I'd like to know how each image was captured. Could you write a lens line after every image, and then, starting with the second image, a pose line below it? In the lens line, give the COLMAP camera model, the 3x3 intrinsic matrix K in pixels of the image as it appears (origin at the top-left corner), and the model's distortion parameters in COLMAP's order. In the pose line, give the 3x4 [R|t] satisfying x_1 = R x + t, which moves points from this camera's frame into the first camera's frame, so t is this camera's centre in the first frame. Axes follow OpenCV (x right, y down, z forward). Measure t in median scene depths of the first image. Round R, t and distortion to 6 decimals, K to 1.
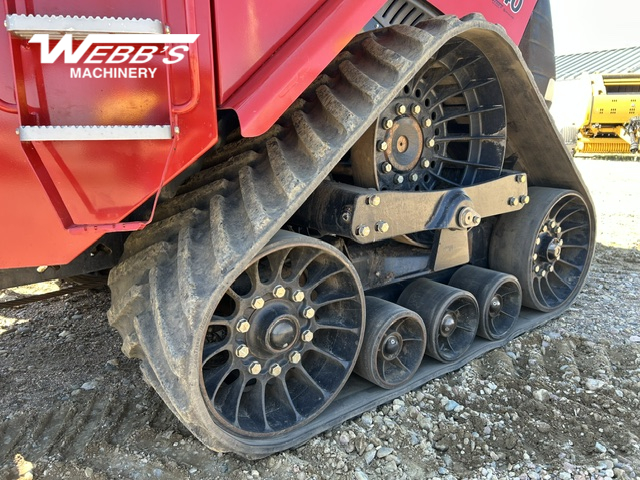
lens RADIAL K [[501.4, 0, 320.0], [0, 501.4, 240.0], [0, 0, 1]] dist [0.010564, 0.007291]
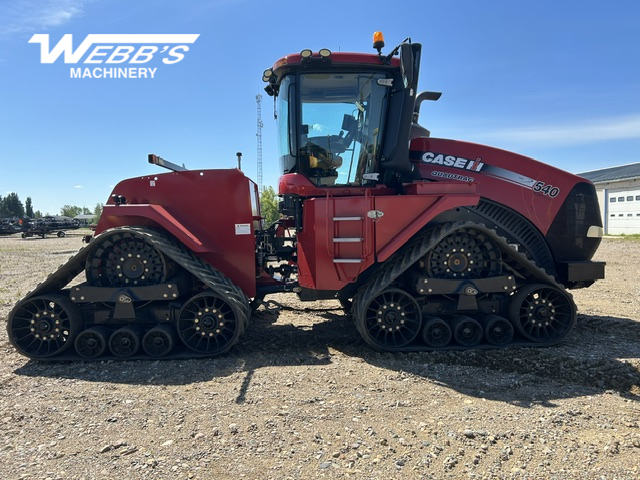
lens RADIAL K [[483.3, 0, 317.2], [0, 483.3, 235.0], [0, 0, 1]] dist [0.051101, -0.056416]
pose [[0.865121, 0.011468, -0.501431, 1.147833], [-0.110913, 0.979363, -0.168959, 0.252771], [0.489145, 0.201785, 0.848540, -2.193147]]
